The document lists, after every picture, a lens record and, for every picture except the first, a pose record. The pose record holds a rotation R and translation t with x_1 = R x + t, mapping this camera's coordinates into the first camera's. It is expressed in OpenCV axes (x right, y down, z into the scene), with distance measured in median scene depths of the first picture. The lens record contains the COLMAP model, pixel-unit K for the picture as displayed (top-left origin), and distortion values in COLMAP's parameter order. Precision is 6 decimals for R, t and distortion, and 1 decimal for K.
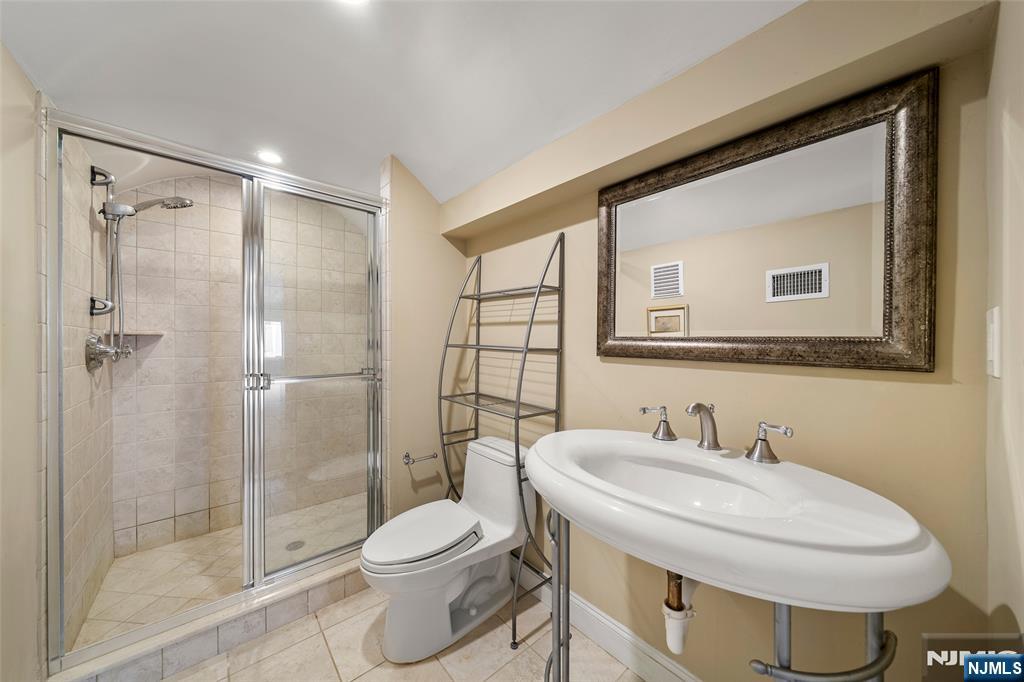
lens RADIAL K [[353.4, 0, 511.3], [0, 353.4, 342.5], [0, 0, 1]] dist [-0.002784, -0.000163]
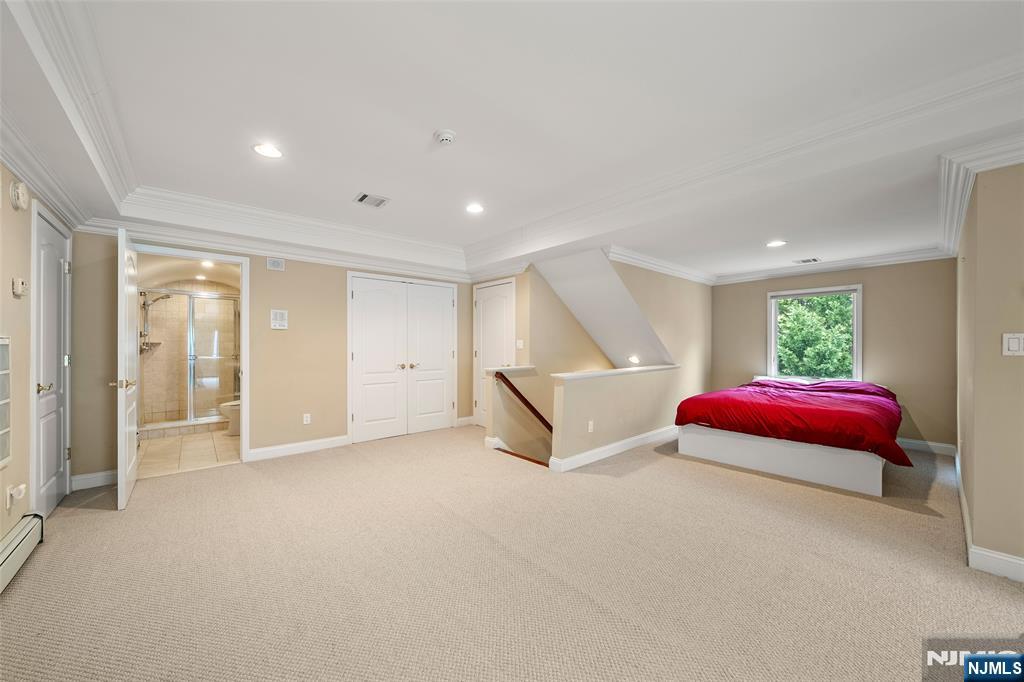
lens RADIAL K [[371.4, 0, 504.5], [0, 371.4, 345.6], [0, 0, 1]] dist [-0.001426, -0.000045]
pose [[0.999965, -0.002509, -0.007938, 1.722531], [0.002518, 0.999996, 0.001139, 0.003830], [0.007935, -0.001159, 0.999968, -1.887208]]
